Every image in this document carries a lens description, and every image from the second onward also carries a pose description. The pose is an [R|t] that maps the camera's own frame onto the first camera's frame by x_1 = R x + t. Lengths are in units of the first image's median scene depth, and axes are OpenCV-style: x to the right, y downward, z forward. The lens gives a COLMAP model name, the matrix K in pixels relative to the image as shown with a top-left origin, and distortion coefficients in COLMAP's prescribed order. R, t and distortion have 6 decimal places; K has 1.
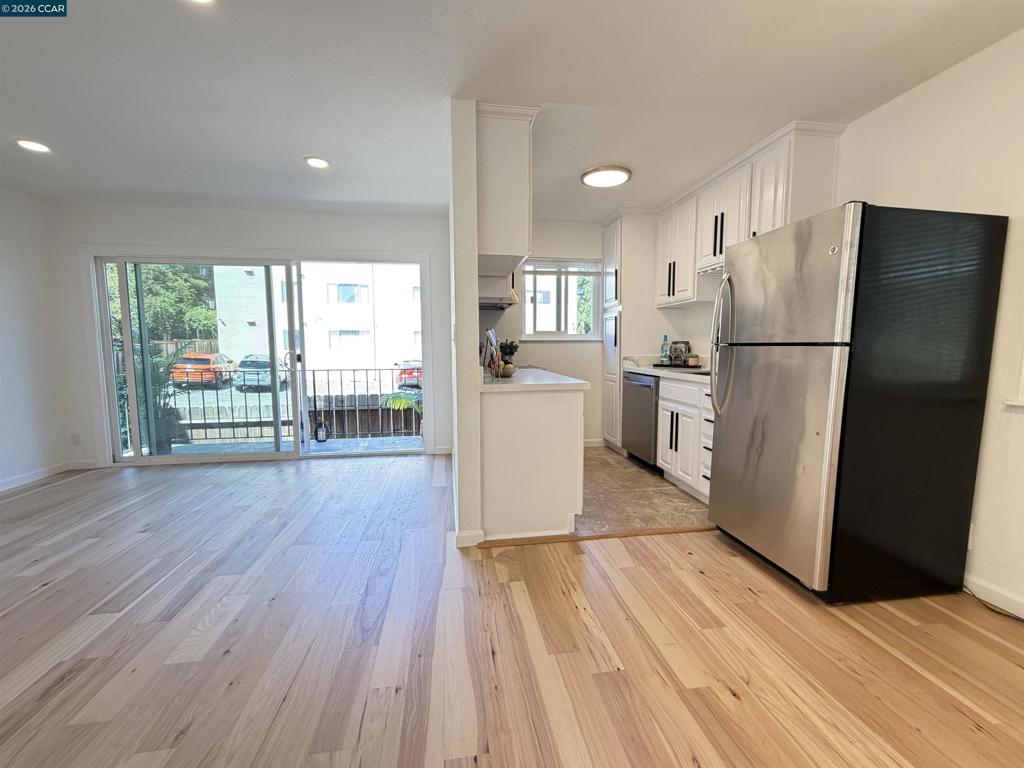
lens RADIAL K [[409.8, 0, 506.5], [0, 409.8, 381.9], [0, 0, 1]] dist [-0.001500, 0.000156]
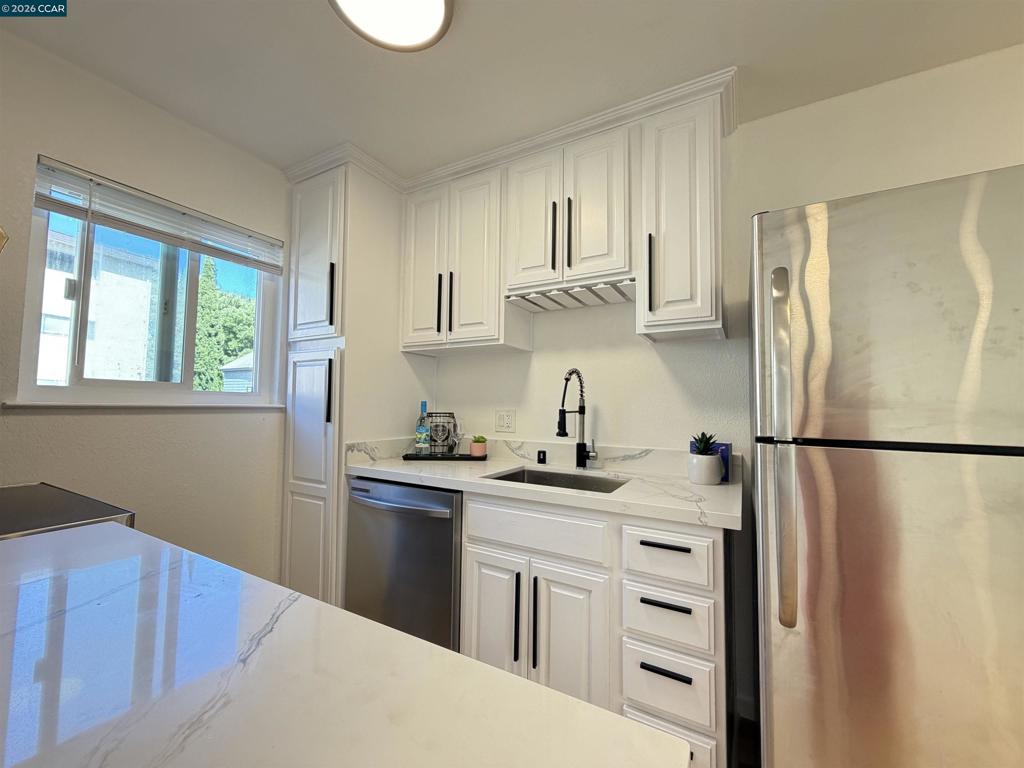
lens RADIAL K [[409.8, 0, 510.2], [0, 409.8, 382.7], [0, 0, 1]] dist [-0.001500, 0.000156]
pose [[0.611491, 0.060016, 0.788972, 0.023005], [0.054273, 0.991590, -0.117493, -0.067241], [-0.789388, 0.114666, 0.603091, 0.566762]]
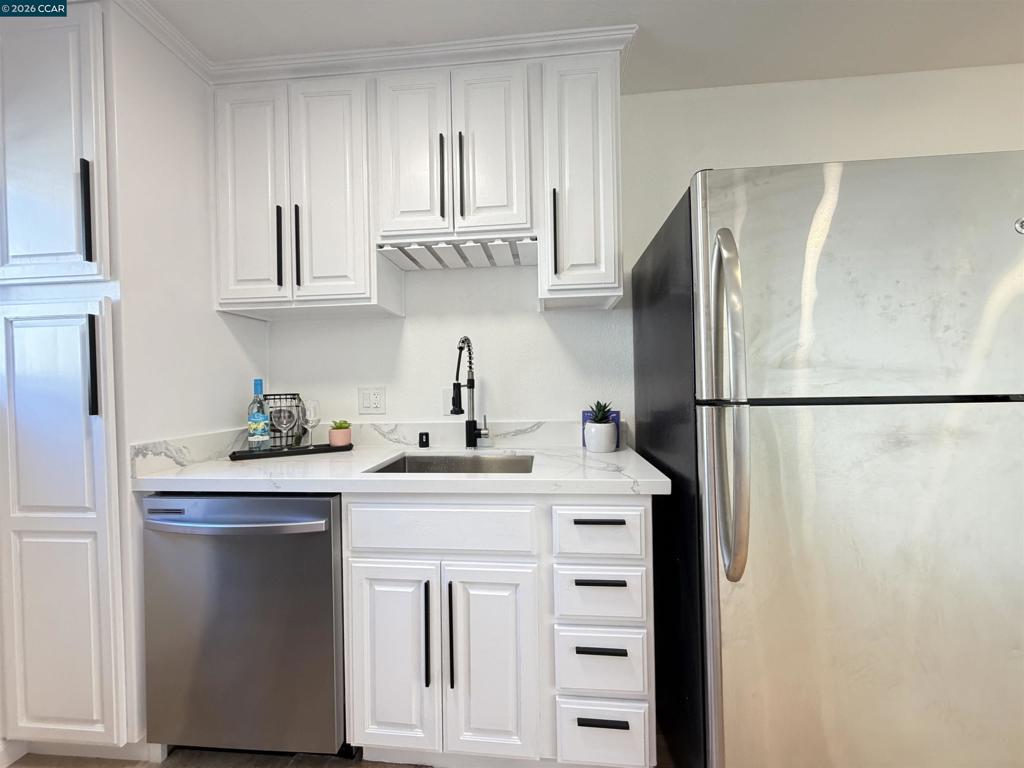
lens RADIAL K [[409.8, 0, 510.2], [0, 409.8, 383.5], [0, 0, 1]] dist [-0.001500, 0.000156]
pose [[0.225841, 0.003966, 0.974156, 0.046892], [0.106343, 0.993915, -0.028701, -0.070843], [-0.968342, 0.110077, 0.224045, 0.657998]]
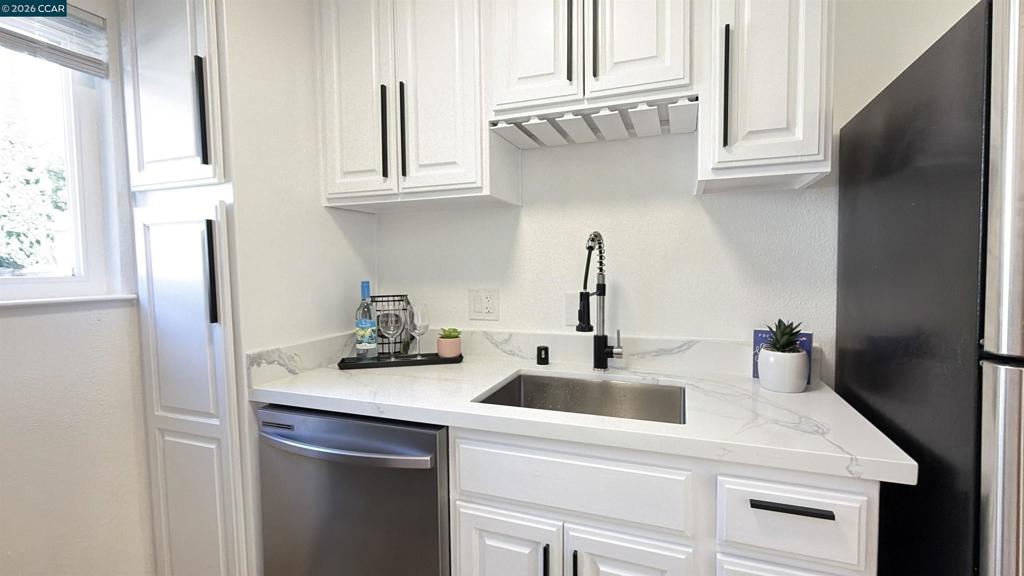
lens RADIAL K [[459.8, 0, 512.3], [0, 459.8, 288.0], [0, 0, 1]] dist [0.000755, -0.000533]
pose [[0.474461, -0.042483, 0.879251, 0.082629], [0.087903, 0.996129, 0.000696, -0.095431], [-0.875877, 0.076959, 0.476358, 0.675974]]
